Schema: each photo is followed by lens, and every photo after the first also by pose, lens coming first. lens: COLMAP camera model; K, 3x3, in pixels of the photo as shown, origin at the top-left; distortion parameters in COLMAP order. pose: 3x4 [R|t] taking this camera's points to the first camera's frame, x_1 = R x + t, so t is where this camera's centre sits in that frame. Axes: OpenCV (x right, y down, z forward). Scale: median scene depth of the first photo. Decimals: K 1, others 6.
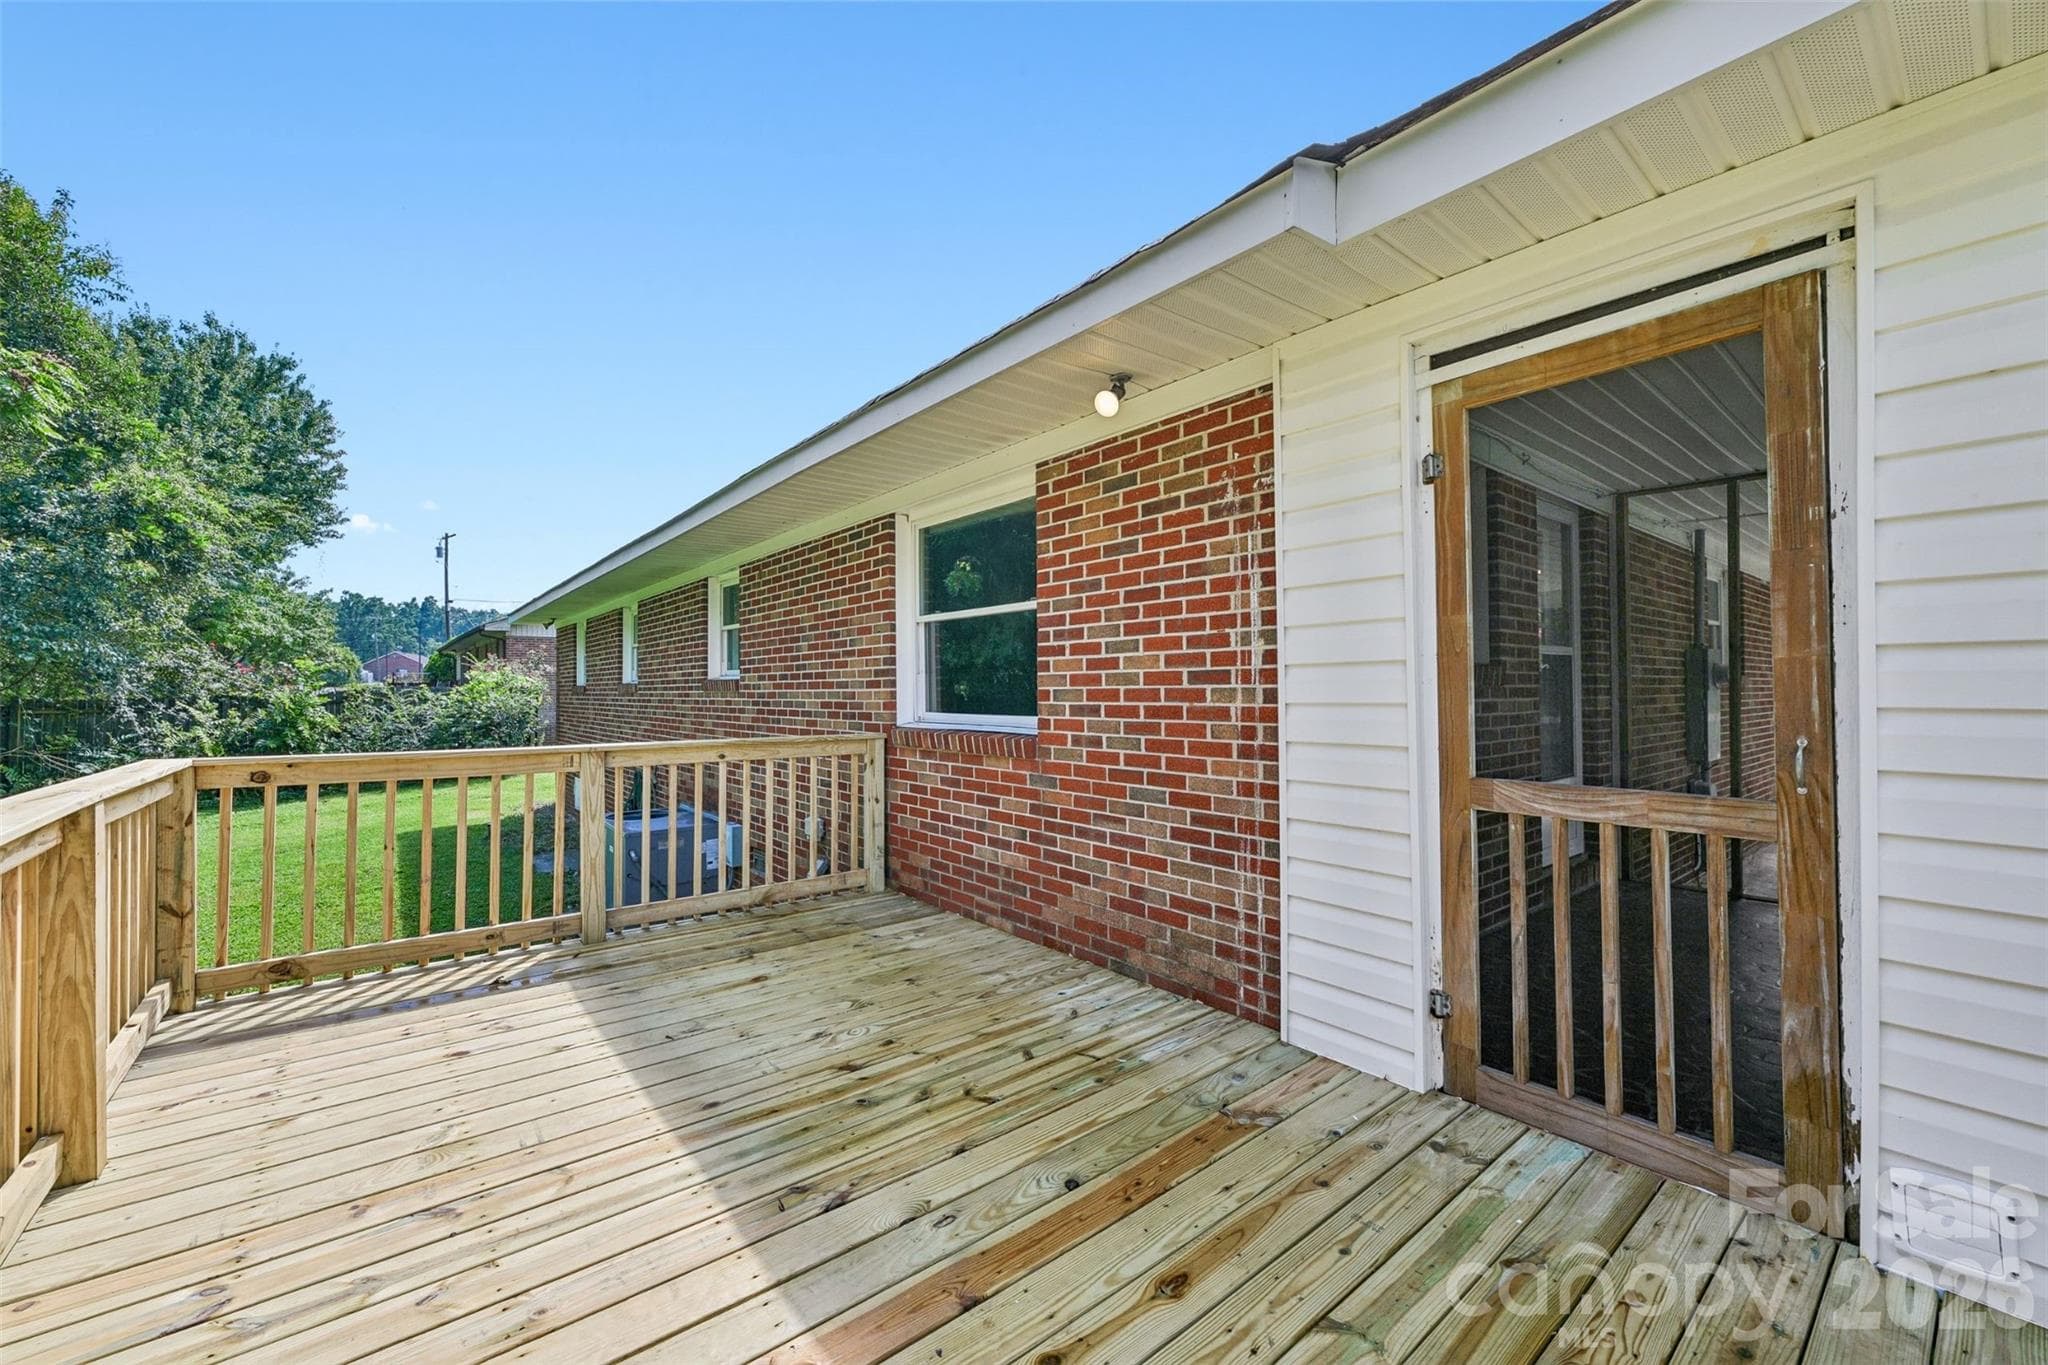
lens RADIAL K [[809.4, 0, 1018.4], [0, 809.4, 677.1], [0, 0, 1]] dist [-0.000921, -0.000029]
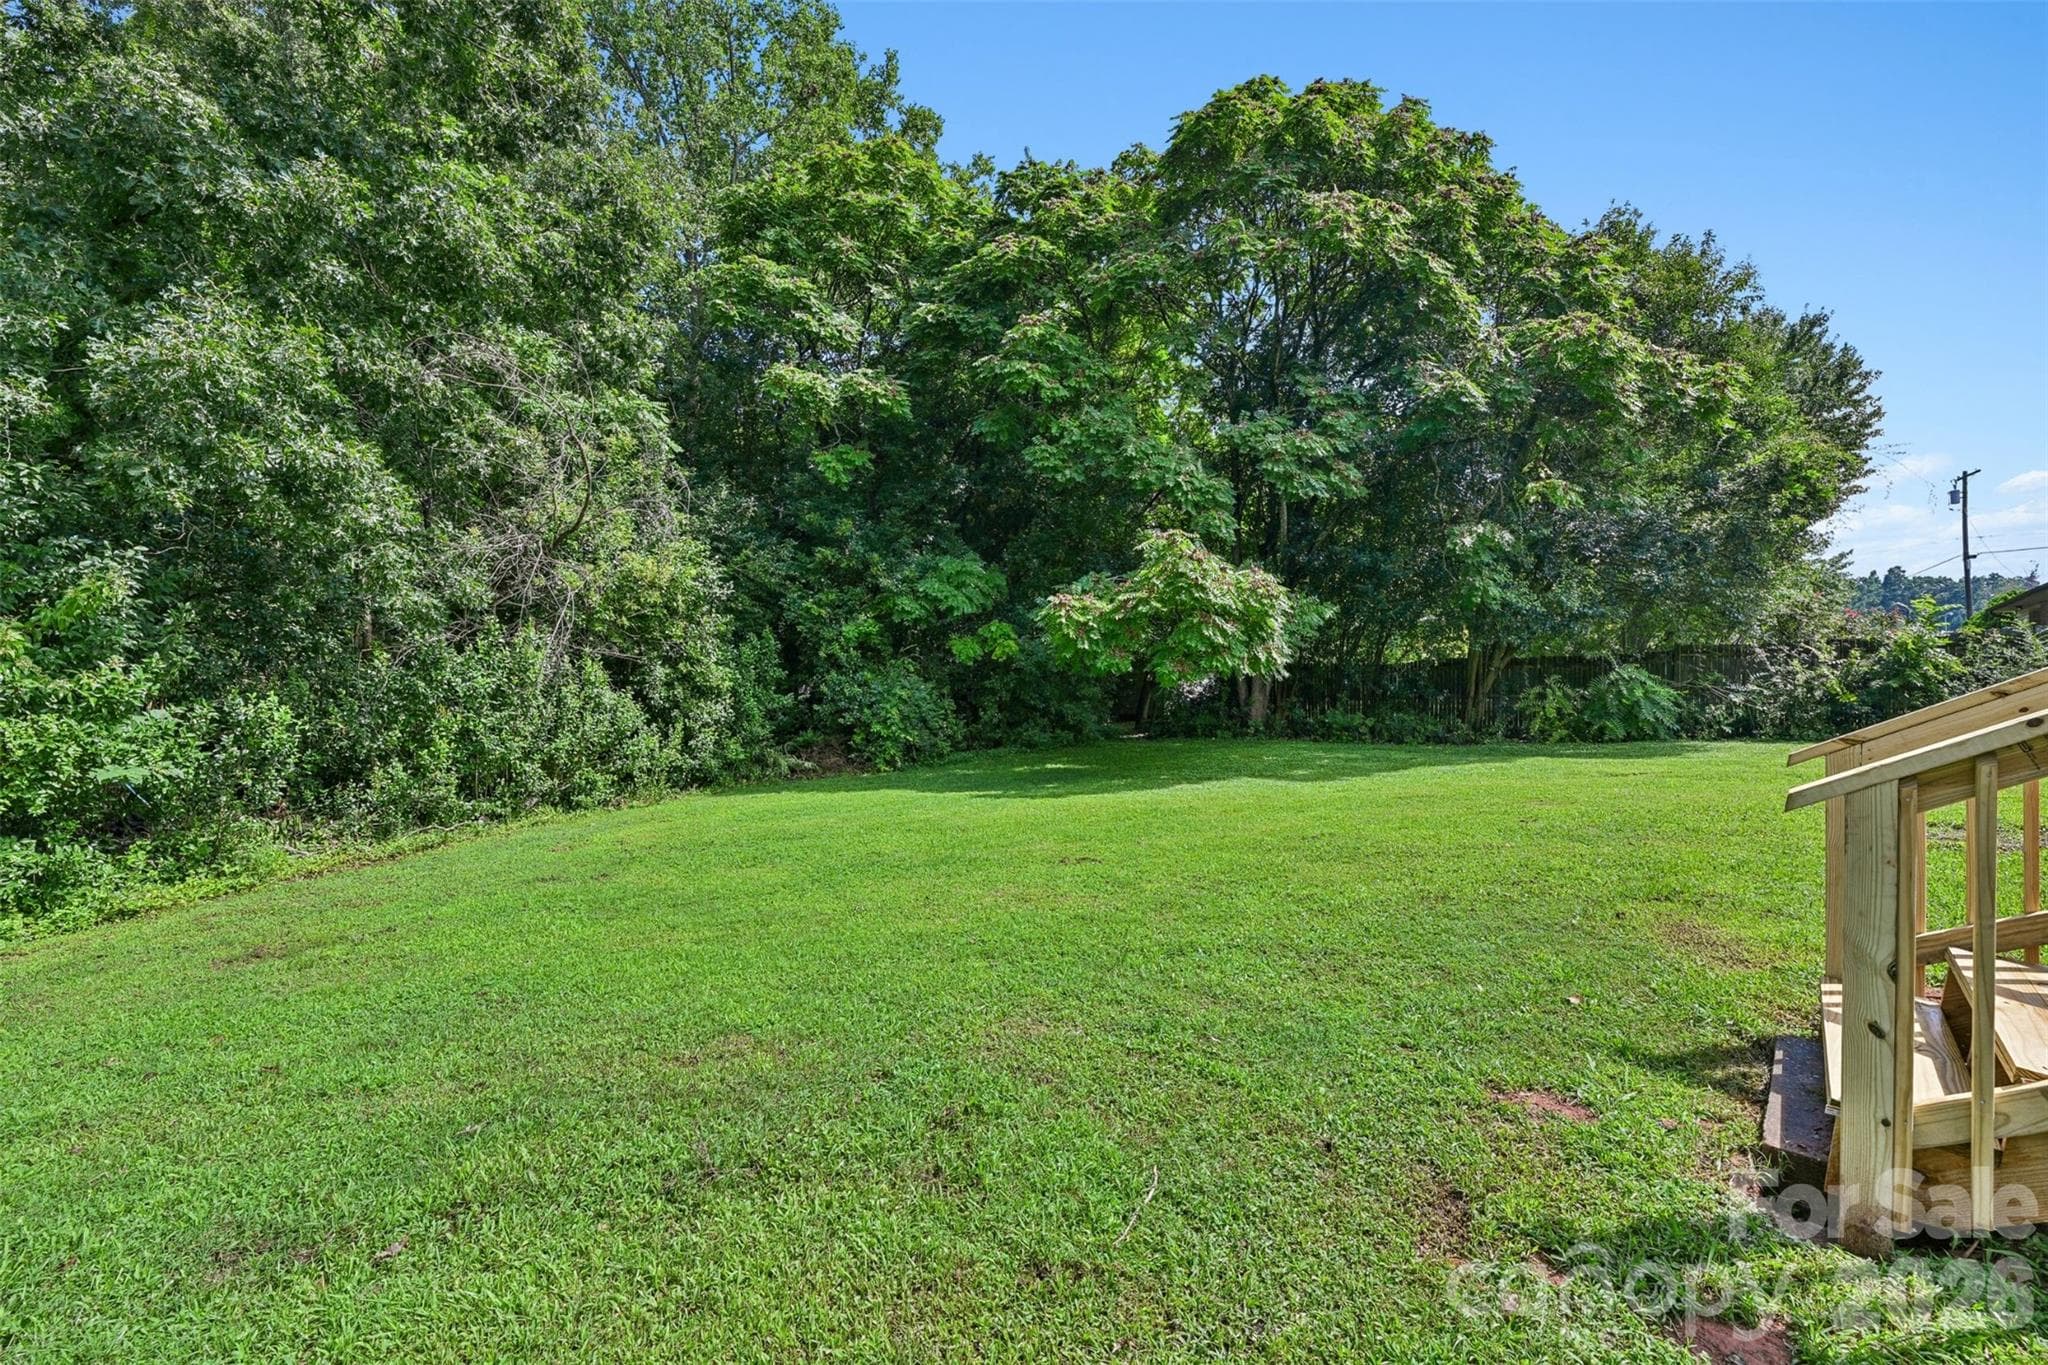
lens RADIAL K [[870.1, 0, 1019.1], [0, 870.1, 676.2], [0, 0, 1]] dist [-0.001400, -0.000249]
pose [[0.144367, -0.003454, -0.989518, -0.014845], [0.014327, 0.999896, -0.001400, 0.059098], [0.989421, -0.013974, 0.144401, -0.225094]]
